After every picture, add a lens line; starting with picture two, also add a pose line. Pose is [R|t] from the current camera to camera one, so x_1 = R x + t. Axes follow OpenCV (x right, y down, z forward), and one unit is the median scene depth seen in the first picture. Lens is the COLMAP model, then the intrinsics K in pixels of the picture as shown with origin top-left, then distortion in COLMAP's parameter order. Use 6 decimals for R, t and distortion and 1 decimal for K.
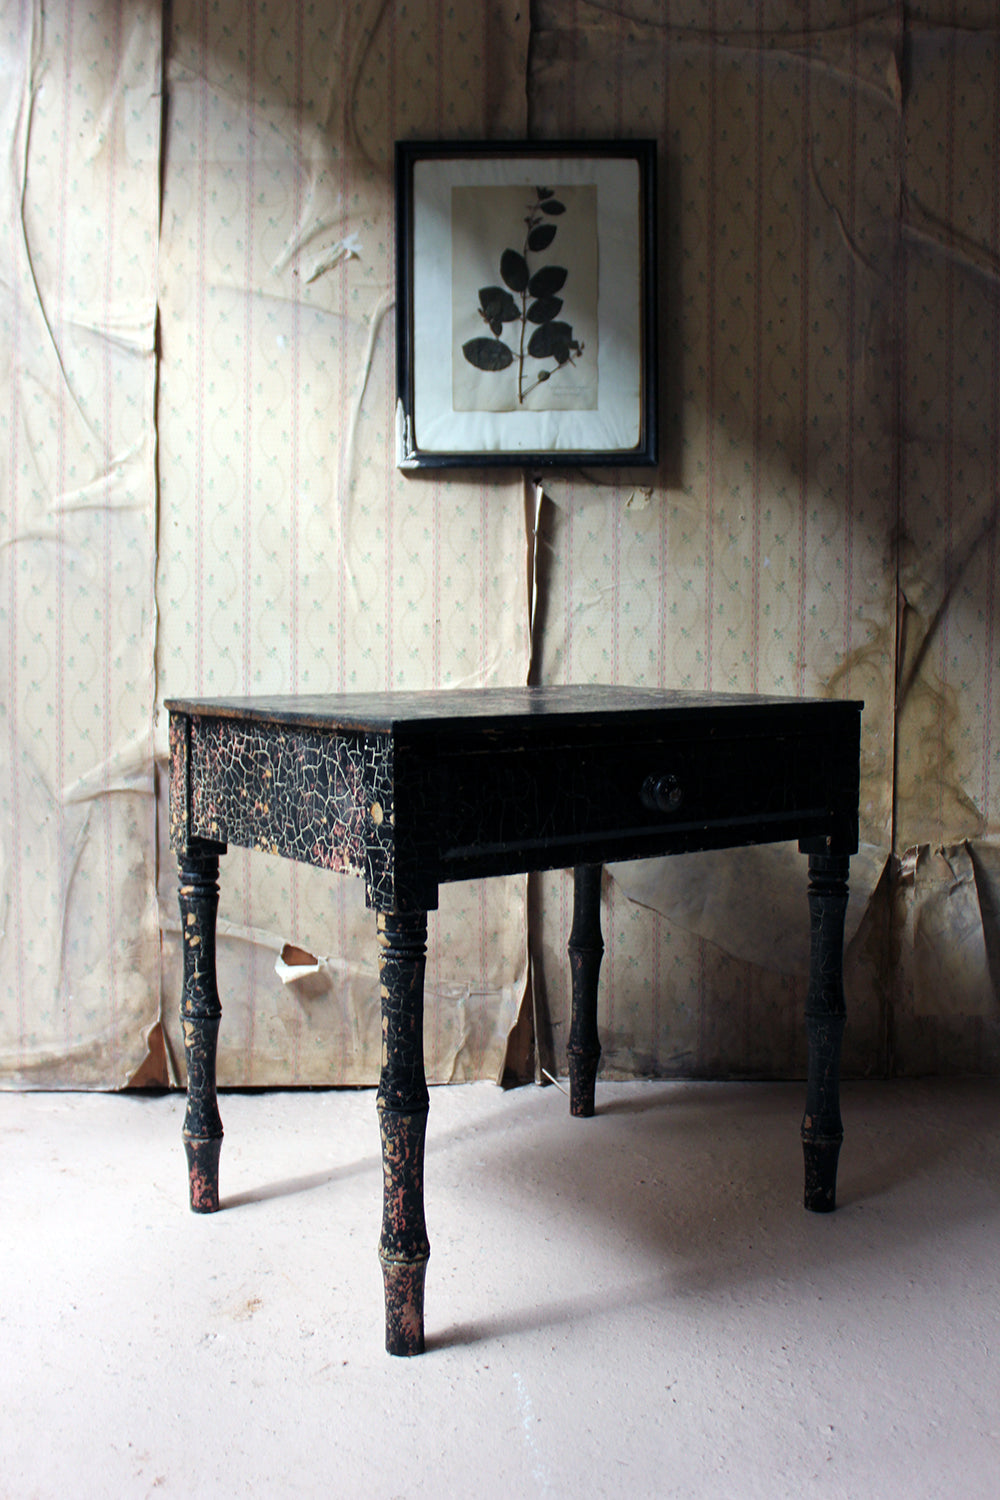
lens RADIAL K [[1524.9, 0, 496.8], [0, 1524.9, 761.1], [0, 0, 1]] dist [-0.093925, 0.000000]
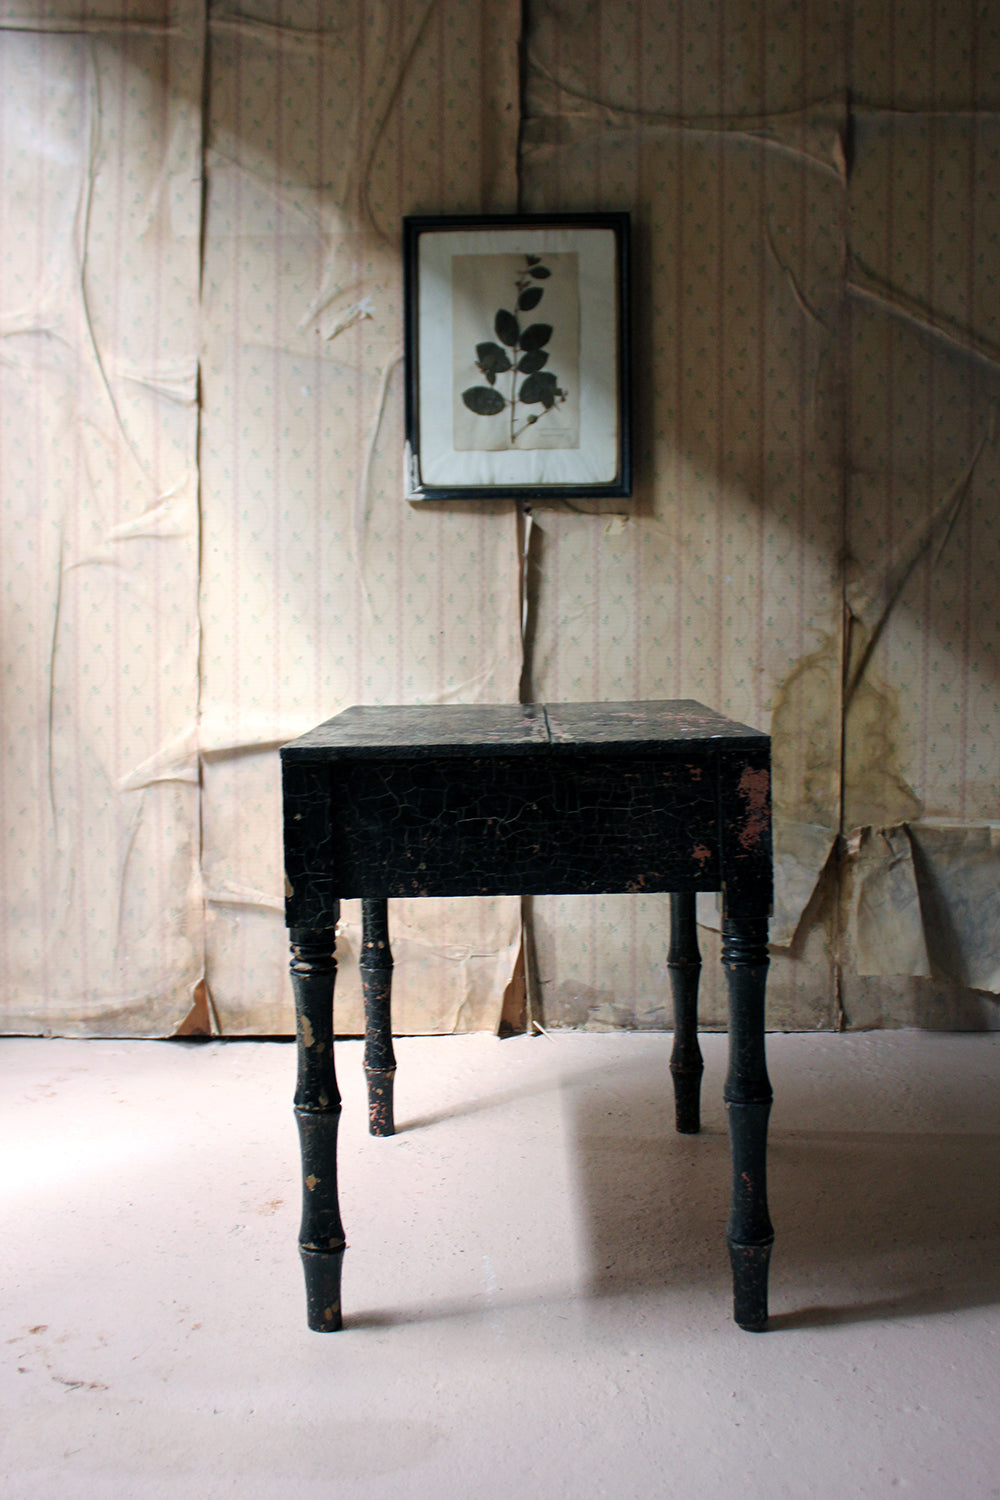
lens RADIAL K [[1524.9, 0, 493.4], [0, 1524.9, 743.4], [0, 0, 1]] dist [-0.093925, 0.000000]
pose [[0.999444, -0.001832, -0.033281, 0.038628], [0.001955, 0.999991, 0.003664, -0.012236], [0.033274, -0.003727, 0.999439, -0.152939]]
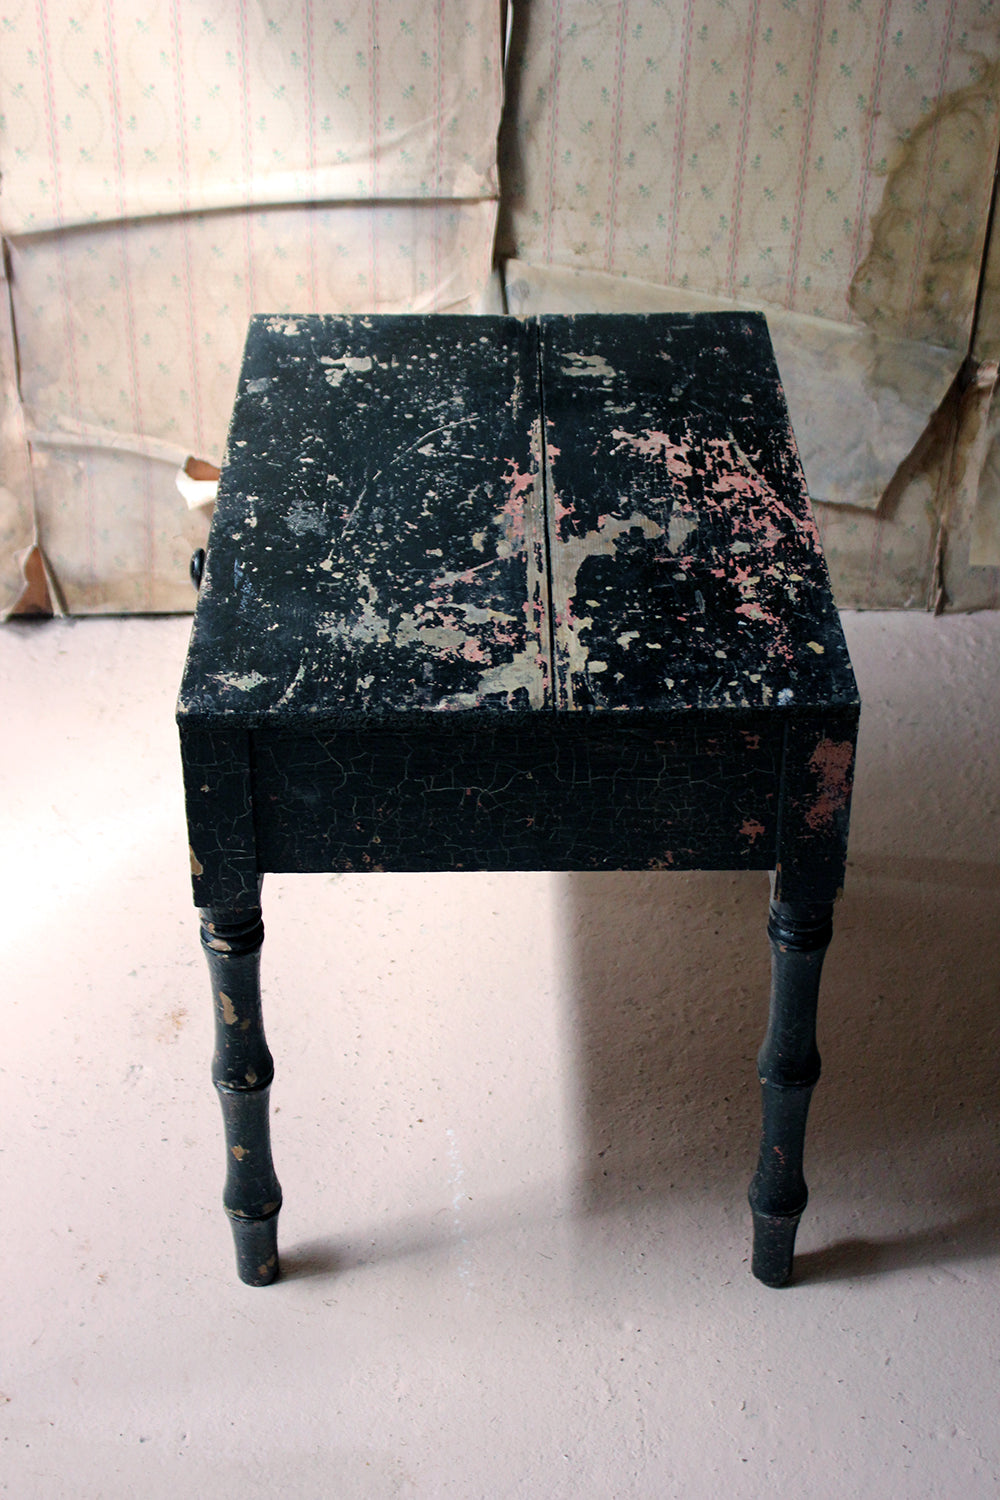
lens RADIAL K [[2305.4, 0, 486.4], [0, 2305.4, 763.7], [0, 0, 1]] dist [0.004993, 0.000000]
pose [[0.999824, 0.018773, -0.000582, 0.020886], [-0.015805, 0.857701, 0.513906, -0.365843], [0.010147, -0.513806, 0.857846, -0.116242]]
